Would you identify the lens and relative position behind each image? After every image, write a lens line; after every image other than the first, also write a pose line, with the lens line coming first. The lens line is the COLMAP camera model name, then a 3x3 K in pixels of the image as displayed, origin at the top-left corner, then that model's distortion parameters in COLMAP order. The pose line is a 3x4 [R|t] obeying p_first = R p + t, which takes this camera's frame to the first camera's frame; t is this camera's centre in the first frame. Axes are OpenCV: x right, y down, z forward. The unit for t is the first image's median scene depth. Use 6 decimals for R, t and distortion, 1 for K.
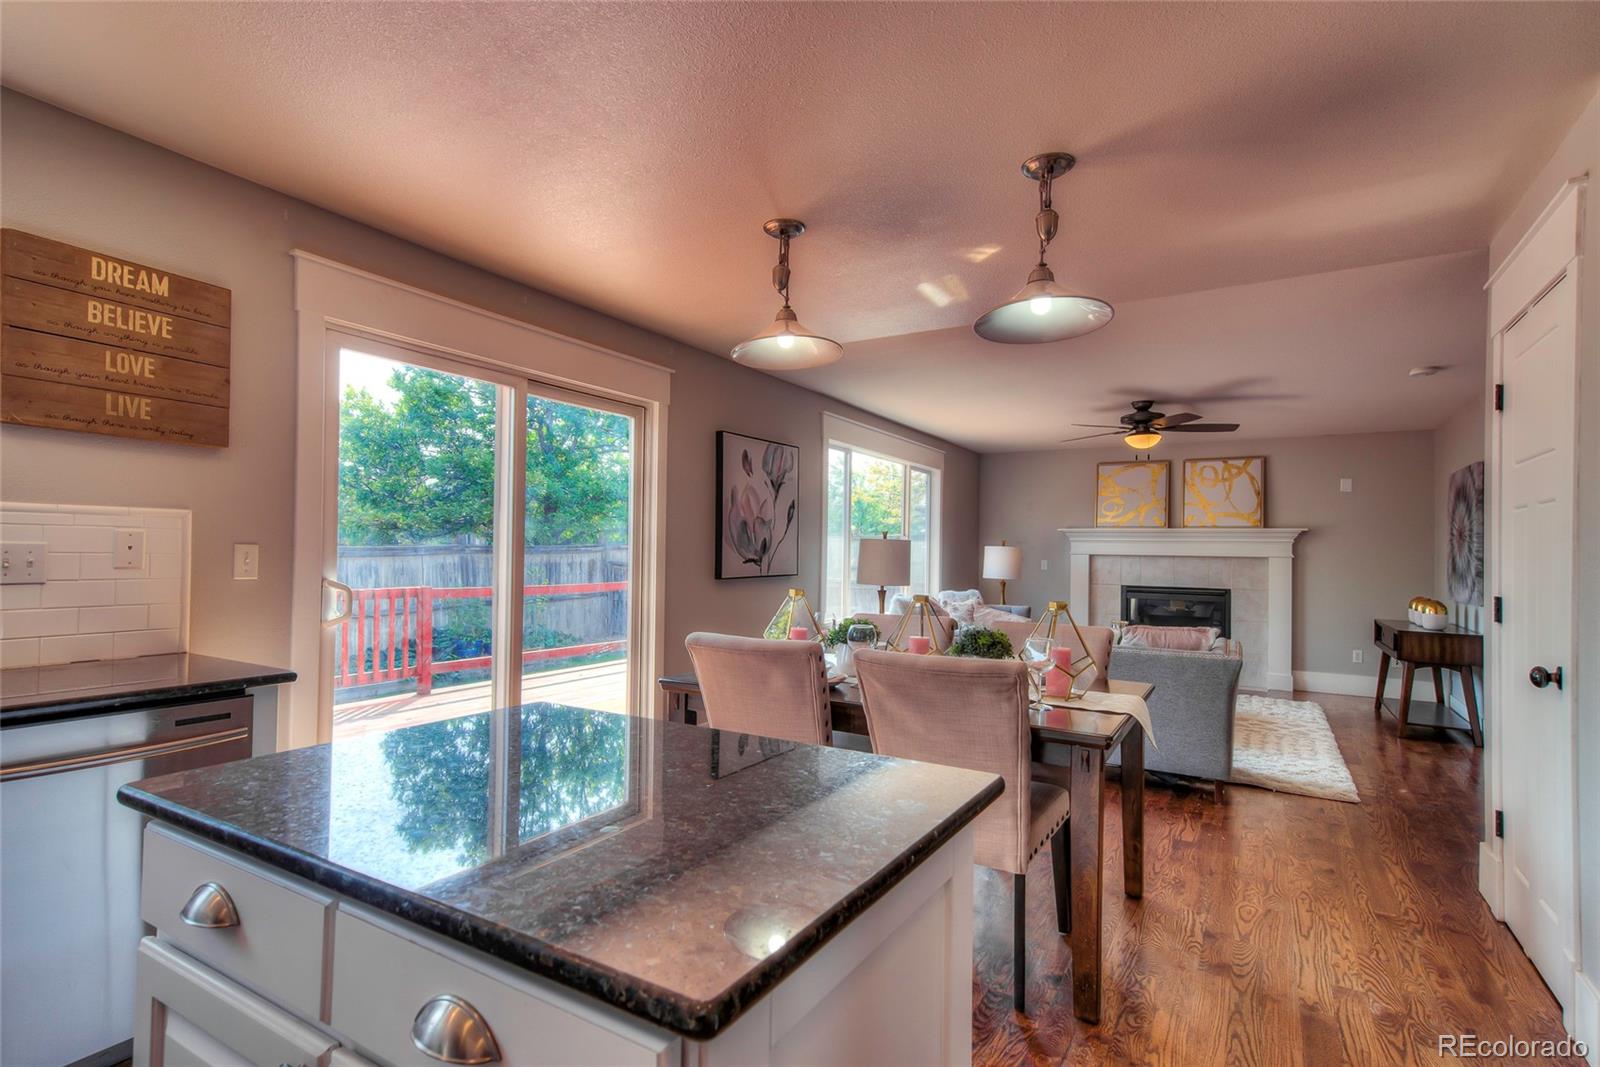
lens RADIAL K [[781.4, 0, 794.5], [0, 781.4, 547.3], [0, 0, 1]] dist [0.013672, 0.006582]
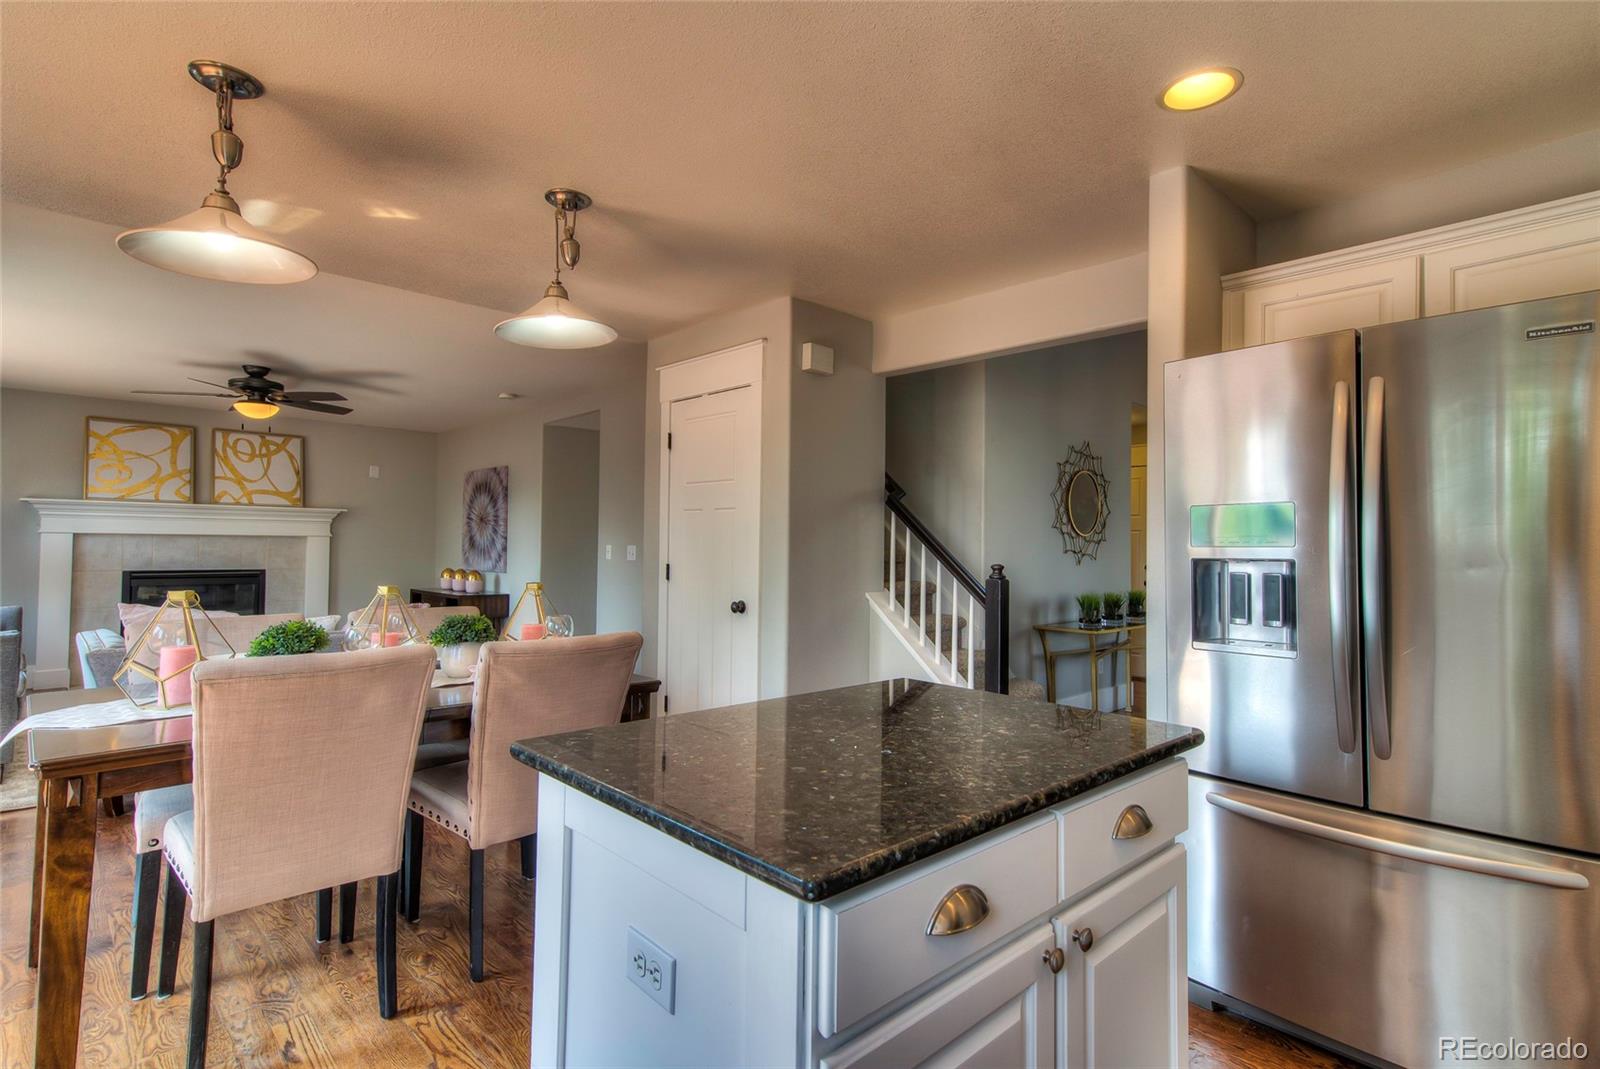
lens RADIAL K [[781.4, 0, 801.6], [0, 781.4, 521.9], [0, 0, 1]] dist [0.013672, 0.006582]
pose [[0.257109, 0.015238, 0.966262, -0.253793], [-0.011809, 0.999851, -0.012625, -0.000768], [-0.966310, -0.008164, 0.257250, 0.133581]]
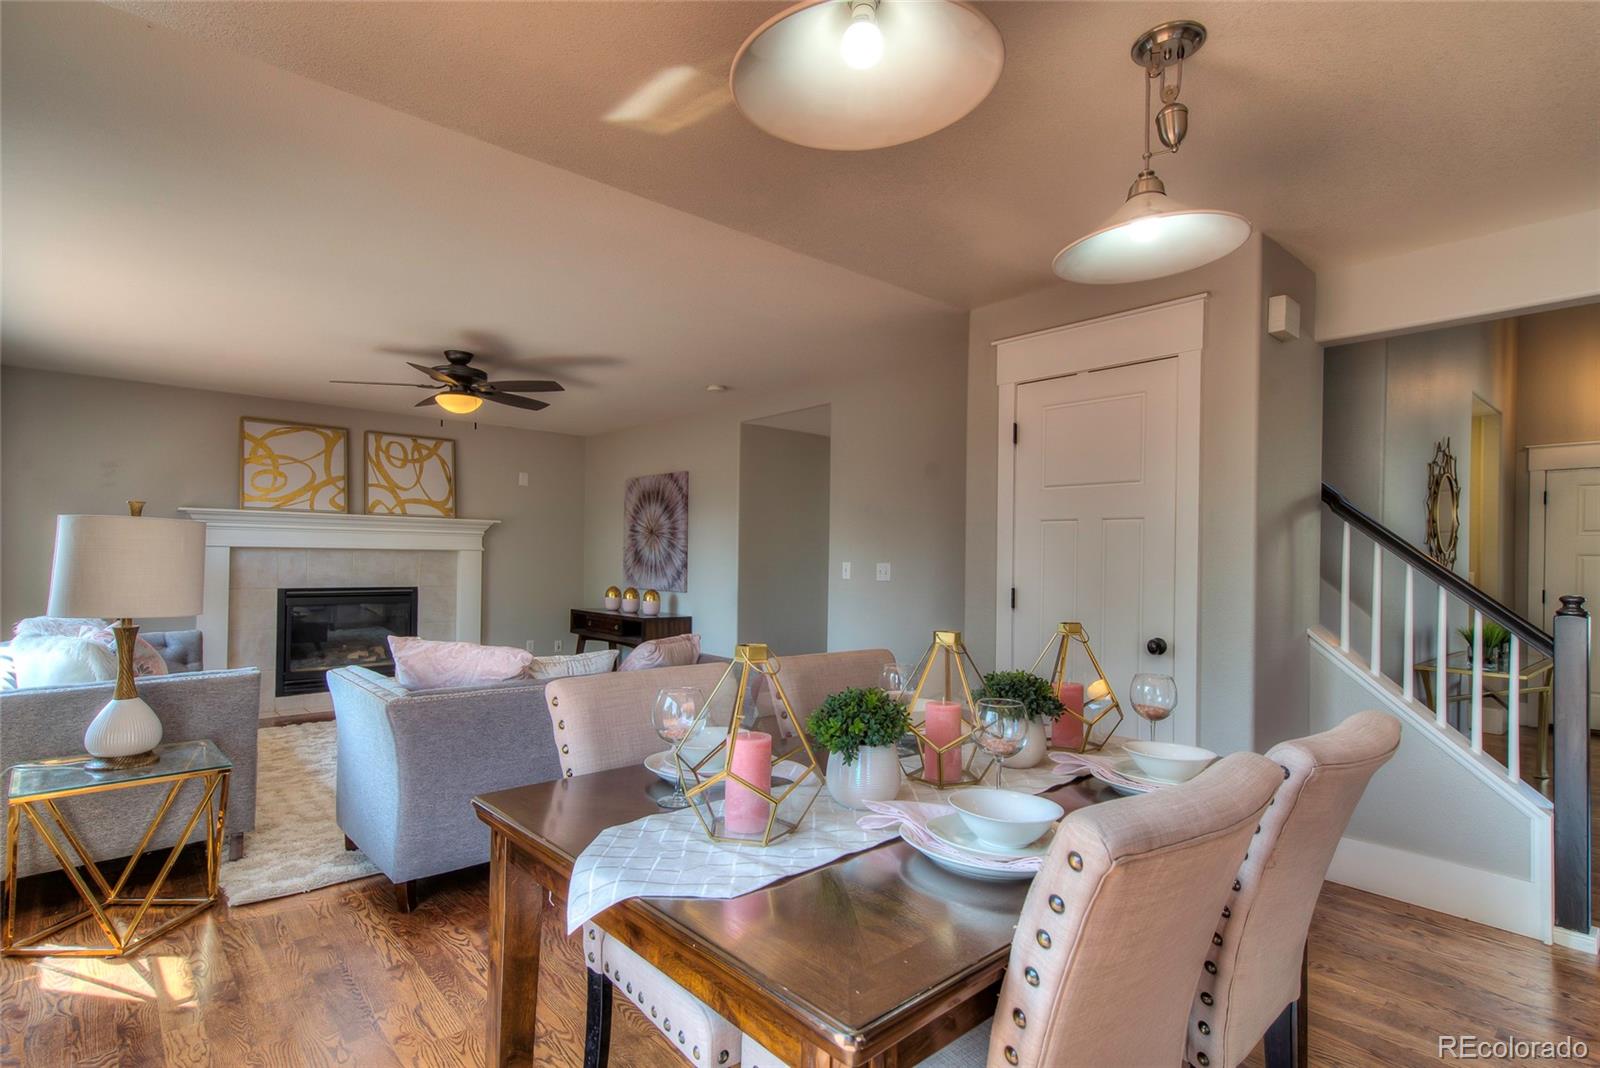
lens RADIAL K [[781.4, 0, 795.8], [0, 781.4, 547.9], [0, 0, 1]] dist [0.013672, 0.006582]
pose [[0.292489, 0.000751, 0.956269, -0.186961], [-0.014192, 0.999893, 0.003555, 0.001079], [-0.956164, -0.014611, 0.292468, 0.407285]]
